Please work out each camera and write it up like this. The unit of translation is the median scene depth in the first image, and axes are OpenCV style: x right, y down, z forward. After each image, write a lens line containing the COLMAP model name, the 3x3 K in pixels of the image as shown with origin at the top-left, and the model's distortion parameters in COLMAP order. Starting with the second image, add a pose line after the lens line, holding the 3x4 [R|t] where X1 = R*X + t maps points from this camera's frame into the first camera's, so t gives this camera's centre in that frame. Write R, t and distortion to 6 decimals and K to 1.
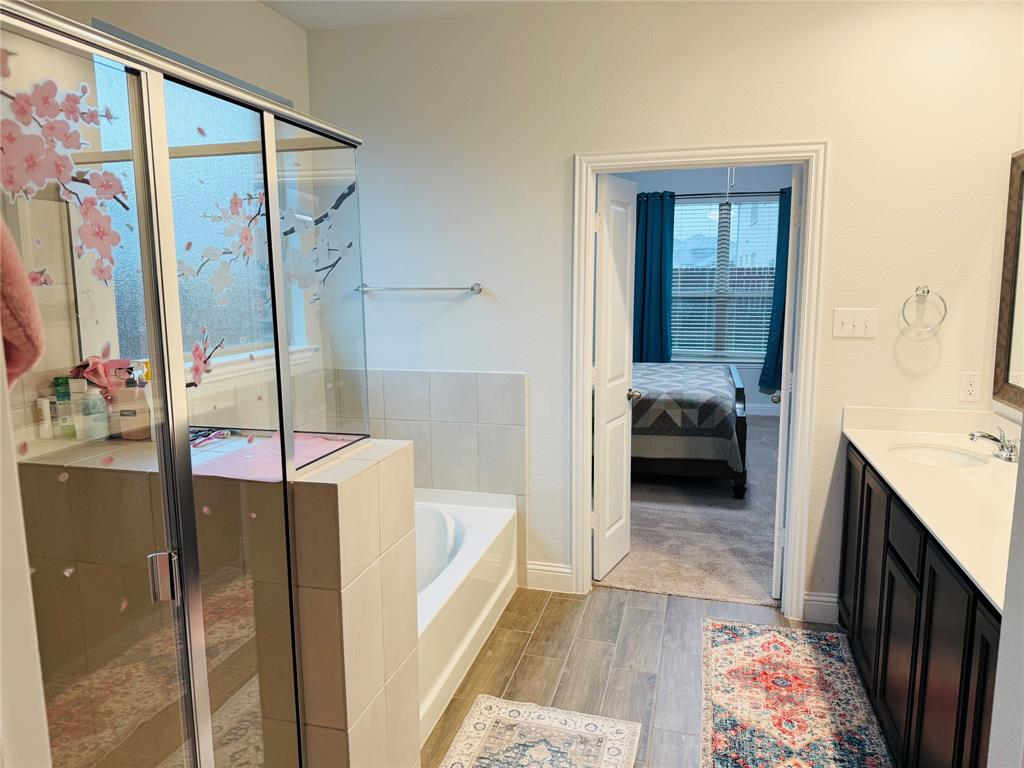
lens RADIAL K [[721.7, 0, 512.0], [0, 721.7, 384.0], [0, 0, 1]] dist [0.000178, -0.003705]
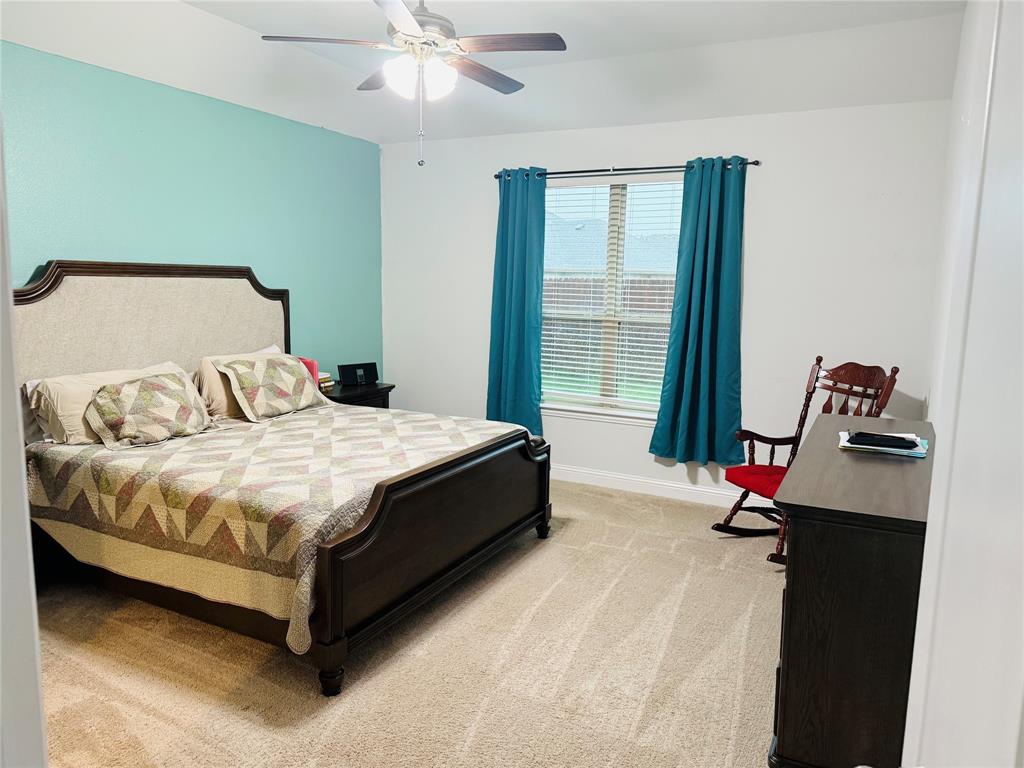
lens RADIAL K [[721.7, 0, 512.0], [0, 721.7, 384.0], [0, 0, 1]] dist [0.000178, -0.003705]
pose [[0.978397, 0.053942, -0.199572, 0.344868], [-0.056059, 0.998415, -0.004966, -0.051183], [0.198988, 0.016047, 0.979871, 0.307014]]
